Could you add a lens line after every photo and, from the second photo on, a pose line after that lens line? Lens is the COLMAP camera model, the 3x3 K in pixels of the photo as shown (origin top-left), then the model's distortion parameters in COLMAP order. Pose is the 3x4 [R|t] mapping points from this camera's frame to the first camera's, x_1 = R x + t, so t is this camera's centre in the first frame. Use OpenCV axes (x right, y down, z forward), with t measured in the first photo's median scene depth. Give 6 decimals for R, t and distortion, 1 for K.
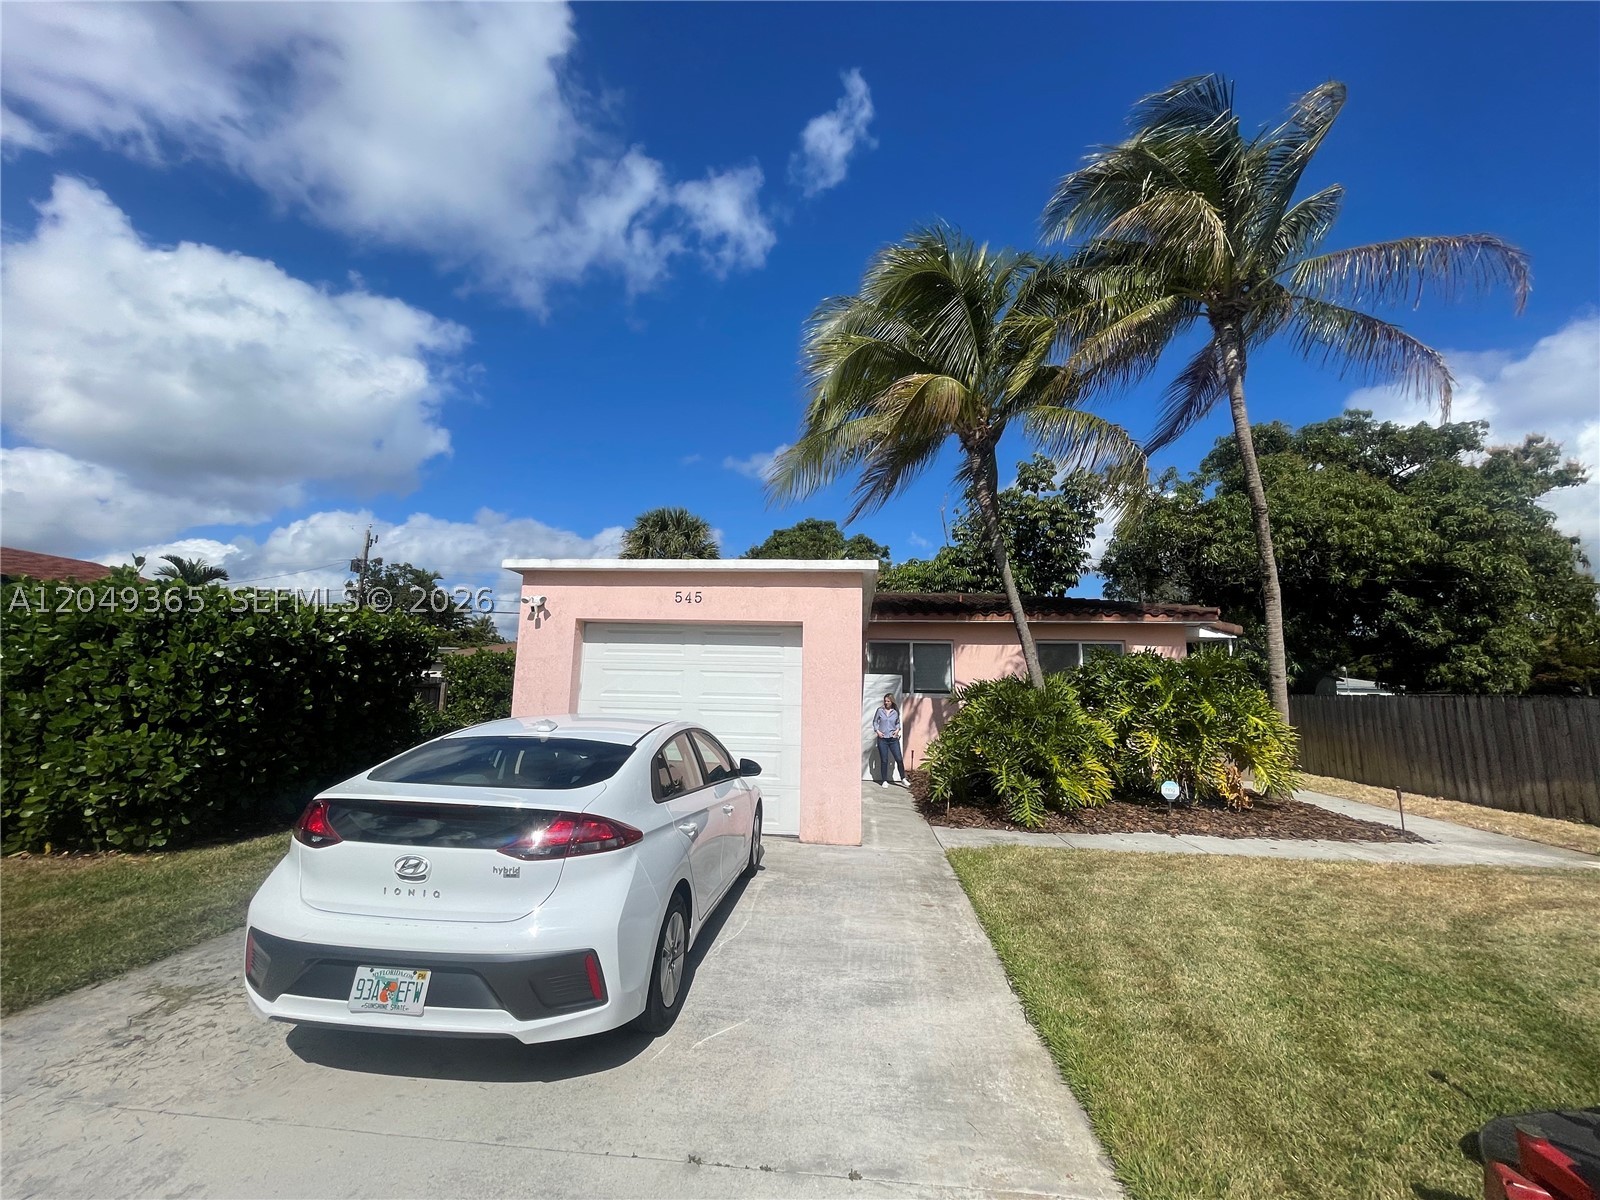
lens RADIAL K [[650.0, 0, 798.4], [0, 650.0, 594.4], [0, 0, 1]] dist [-0.002614, 0.001151]
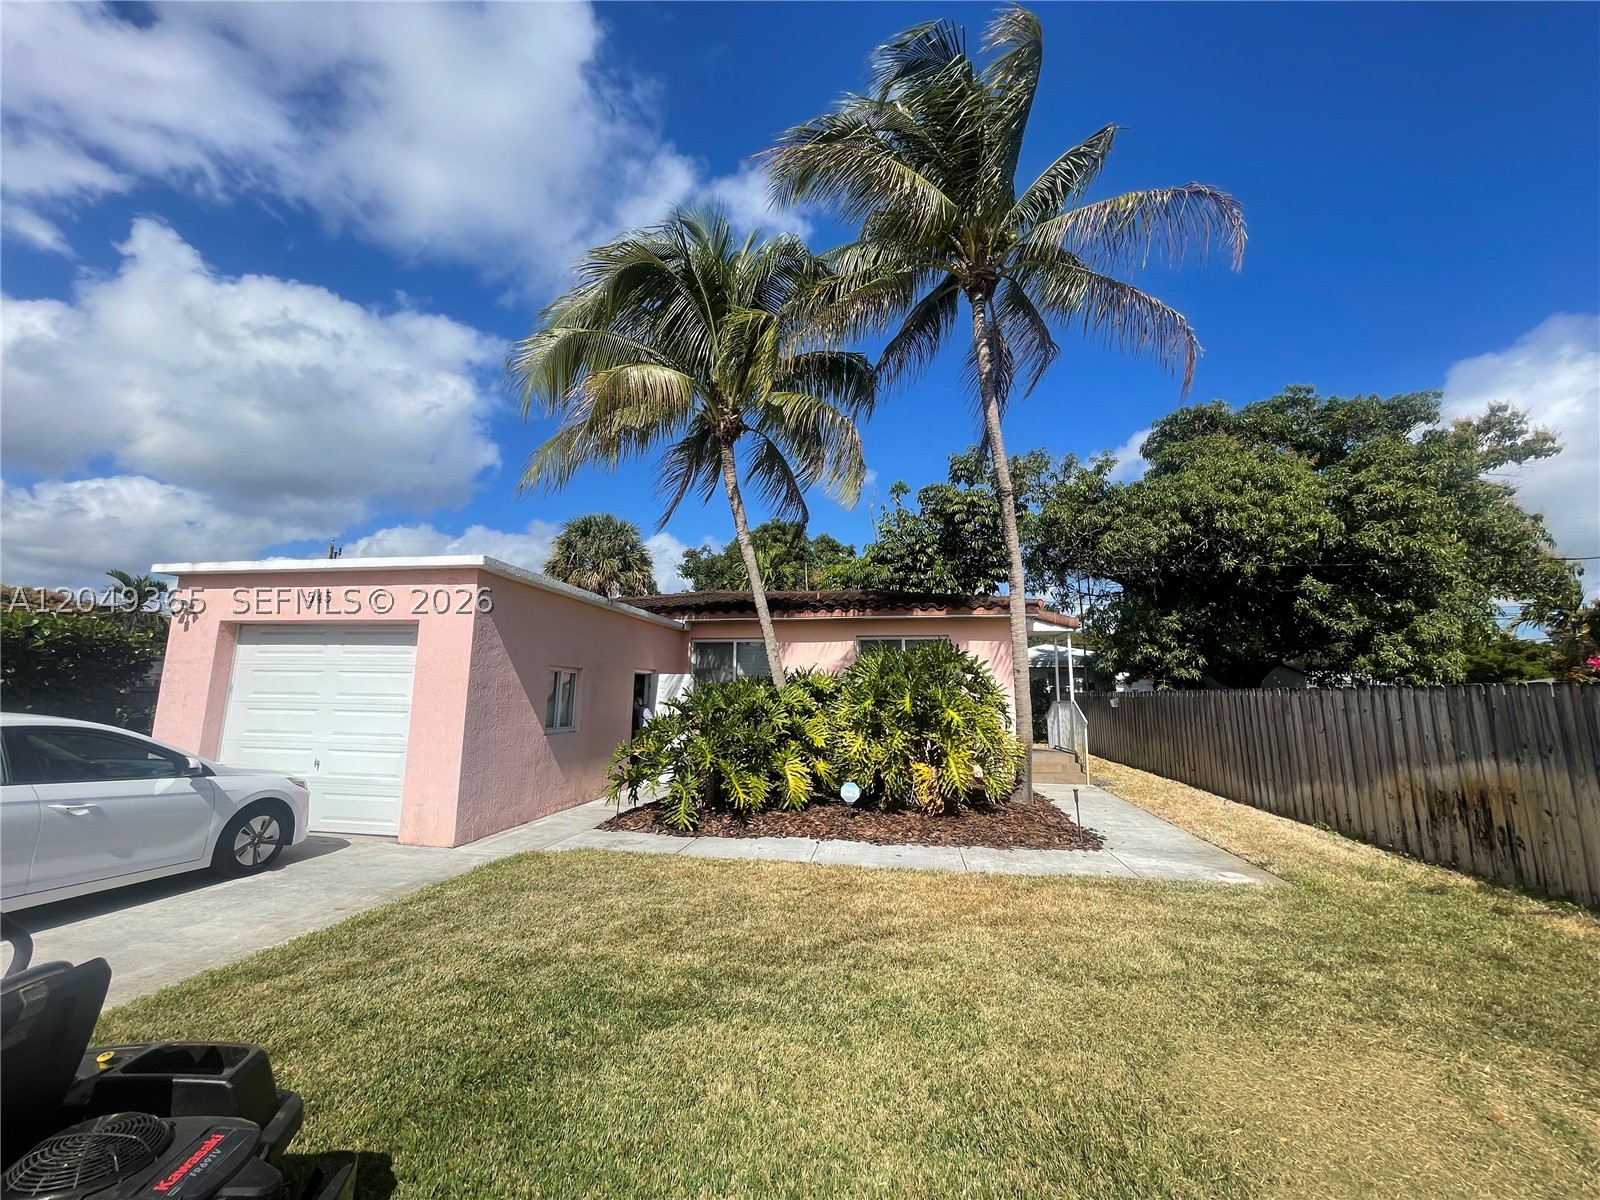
lens RADIAL K [[650.0, 0, 799.7], [0, 650.0, 618.6], [0, 0, 1]] dist [-0.002614, 0.001151]
pose [[0.997378, -0.018989, -0.069839, 0.227094], [0.021270, 0.999259, 0.032076, 0.006957], [0.069179, -0.033478, 0.997042, 0.017693]]
